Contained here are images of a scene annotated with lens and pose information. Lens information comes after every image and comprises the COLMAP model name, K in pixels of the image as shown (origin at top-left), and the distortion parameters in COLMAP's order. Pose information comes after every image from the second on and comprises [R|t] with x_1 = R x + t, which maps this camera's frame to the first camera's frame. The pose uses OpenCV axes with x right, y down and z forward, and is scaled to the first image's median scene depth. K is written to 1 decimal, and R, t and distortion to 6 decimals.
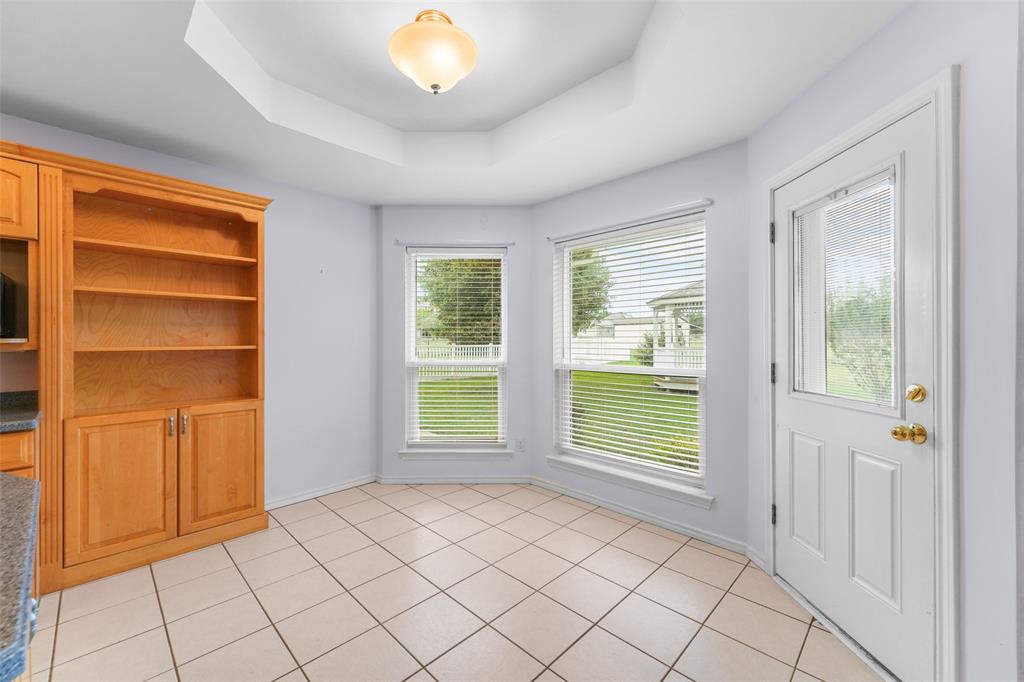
lens RADIAL K [[405.9, 0, 502.7], [0, 405.9, 343.9], [0, 0, 1]] dist [-0.000112, -0.000151]
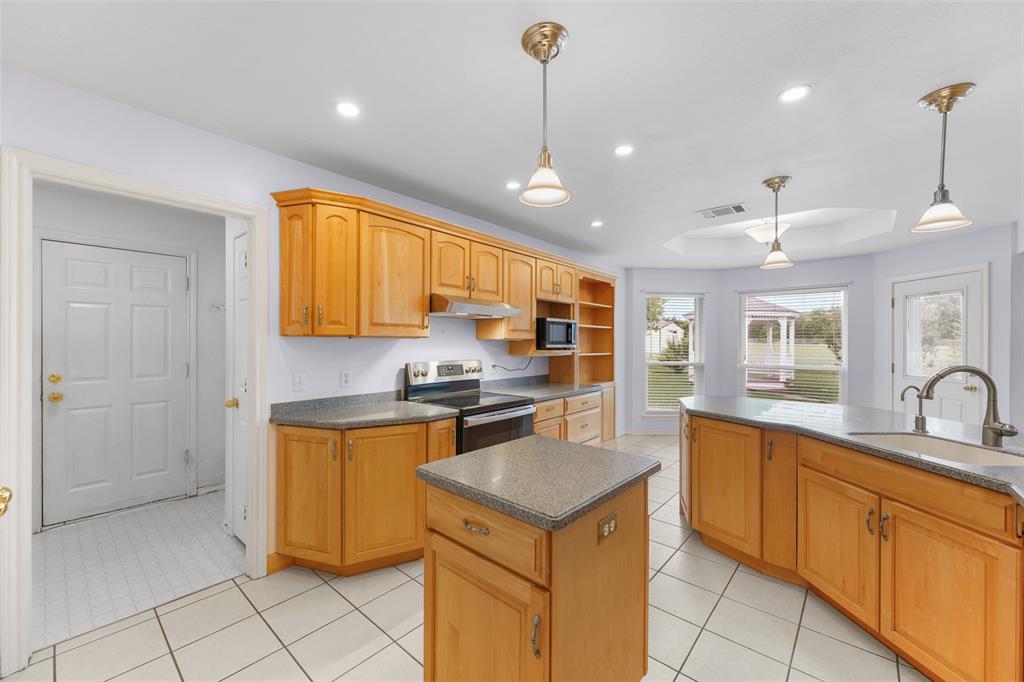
lens RADIAL K [[407.8, 0, 488.5], [0, 407.8, 344.8], [0, 0, 1]] dist [0.001103, 0.000262]
pose [[0.999285, 0.010194, 0.036420, -1.559028], [-0.009875, 0.999911, -0.008940, -0.010690], [-0.036508, 0.008574, 0.999297, -1.087595]]
